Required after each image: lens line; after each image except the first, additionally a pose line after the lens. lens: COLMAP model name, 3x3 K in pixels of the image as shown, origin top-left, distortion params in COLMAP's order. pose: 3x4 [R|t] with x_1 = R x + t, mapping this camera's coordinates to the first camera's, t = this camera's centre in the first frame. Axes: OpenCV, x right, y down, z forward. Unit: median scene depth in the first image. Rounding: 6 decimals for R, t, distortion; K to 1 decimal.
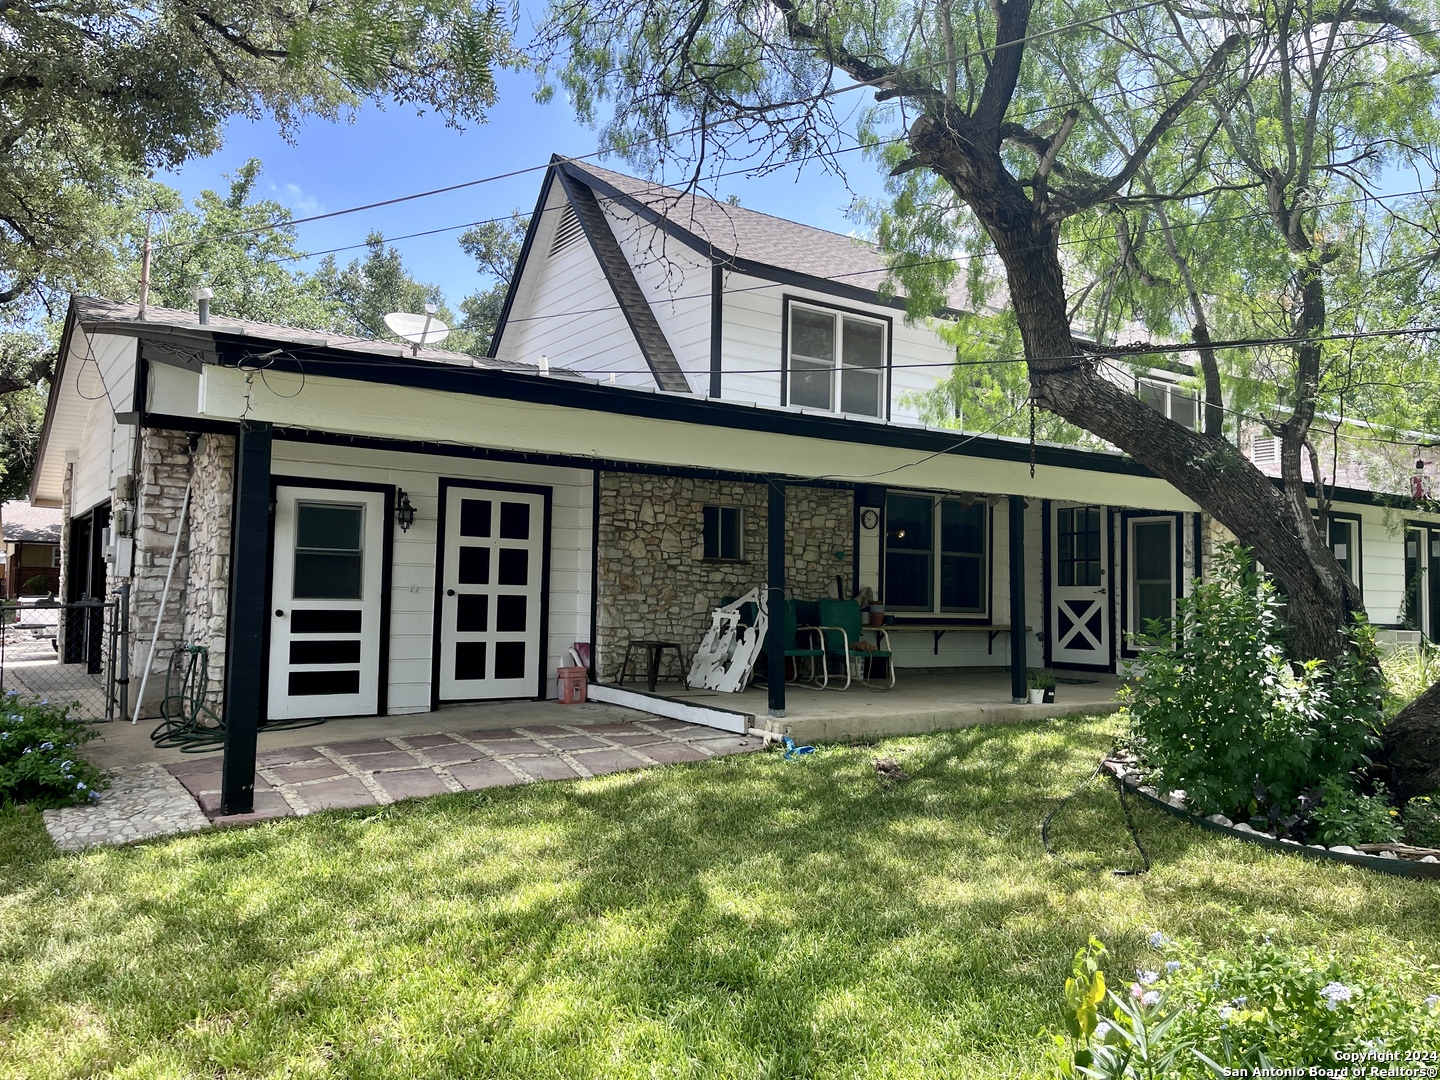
lens RADIAL K [[1090.0, 0, 709.6], [0, 1090.0, 547.1], [0, 0, 1]] dist [0.102874, -0.131503]
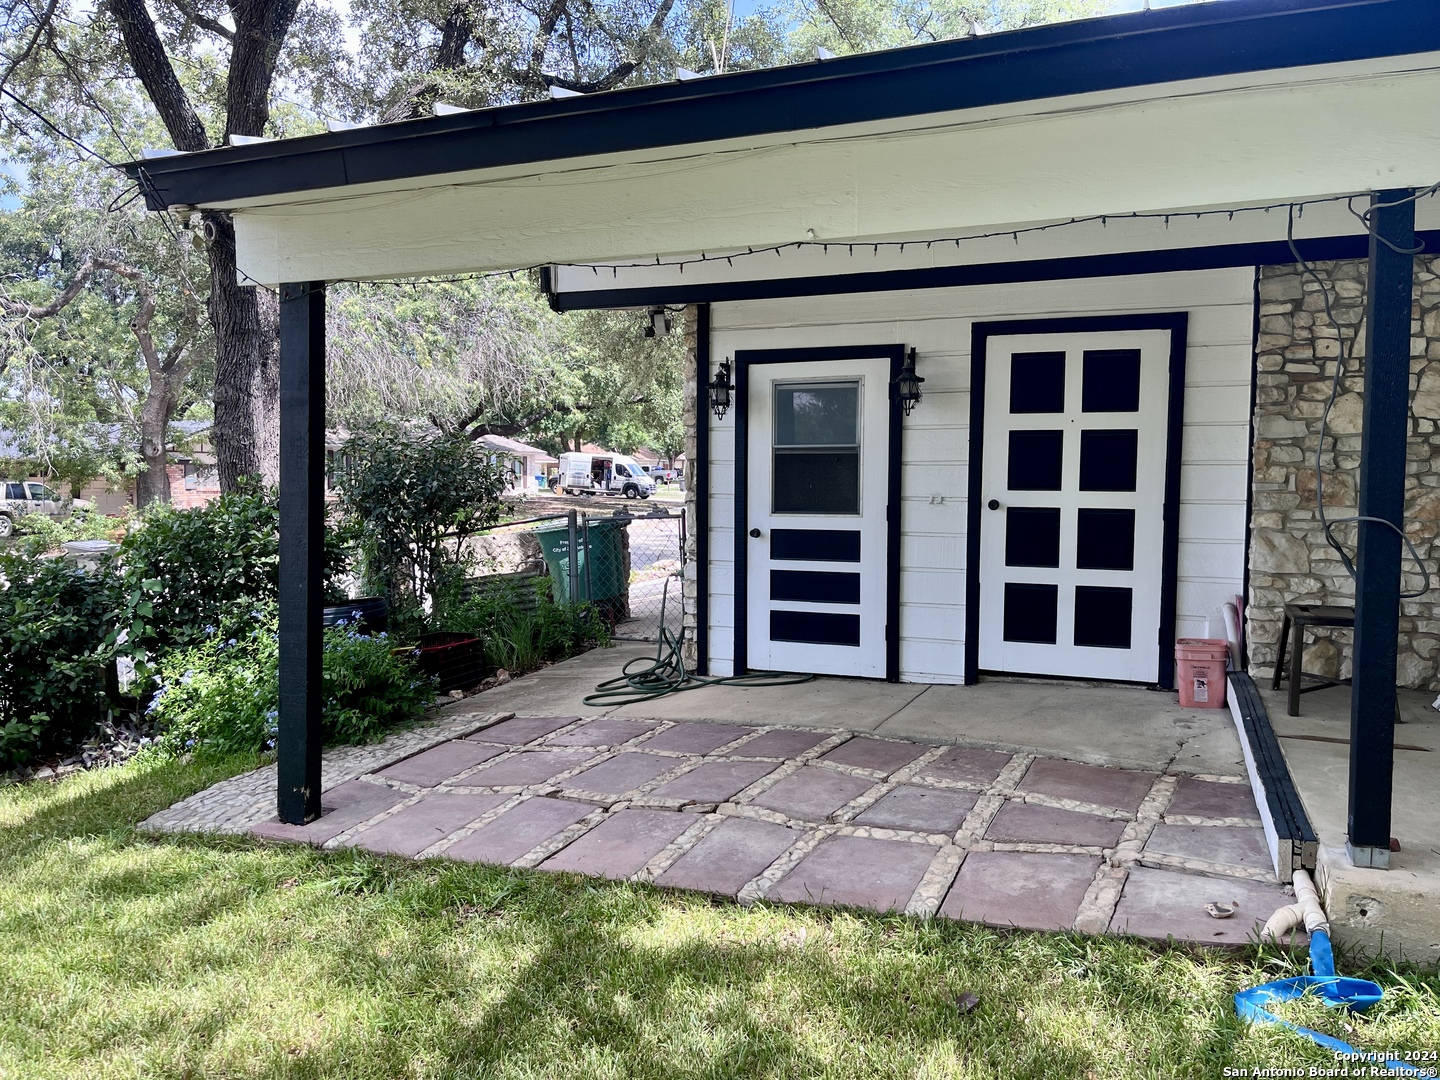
lens RADIAL K [[1090.0, 0, 709.6], [0, 1090.0, 547.1], [0, 0, 1]] dist [0.102874, -0.131503]
pose [[0.557651, 0.042405, -0.828992, 0.190013], [0.051308, 0.995024, 0.085412, 0.002926], [0.828488, -0.090164, 0.552700, 0.481573]]
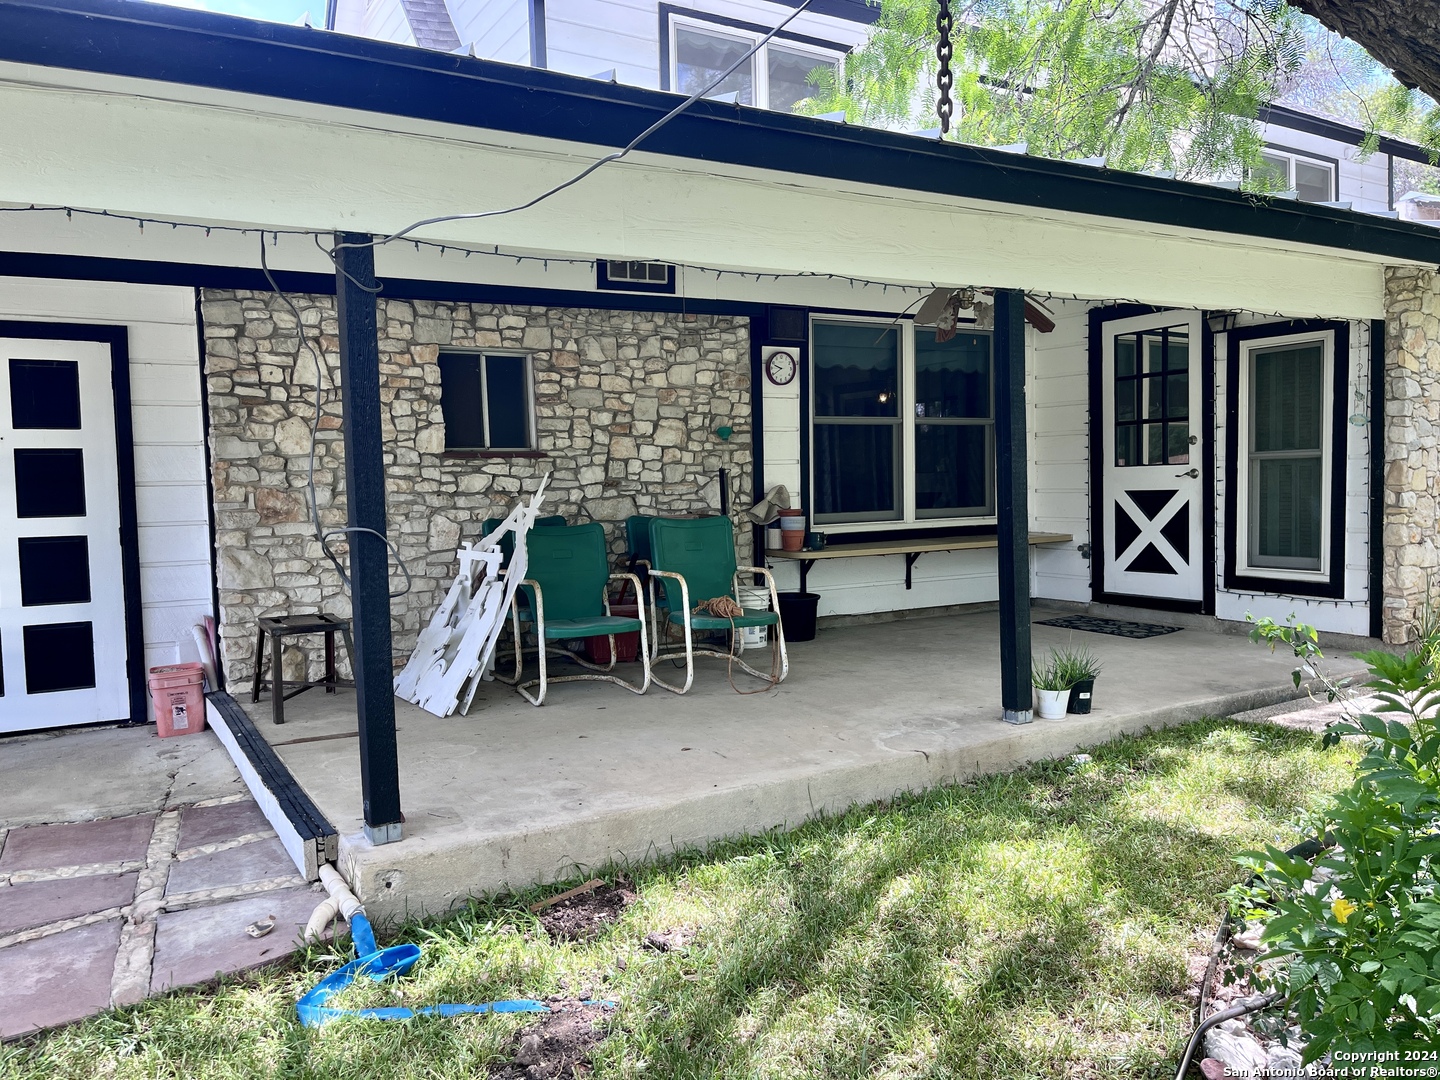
lens RADIAL K [[1090.0, 0, 709.6], [0, 1090.0, 547.1], [0, 0, 1]] dist [0.102874, -0.131503]
pose [[0.996904, -0.036397, -0.069699, 0.169258], [0.044017, 0.992832, 0.111119, 0.003409], [0.065155, -0.113843, 0.991360, 0.476836]]
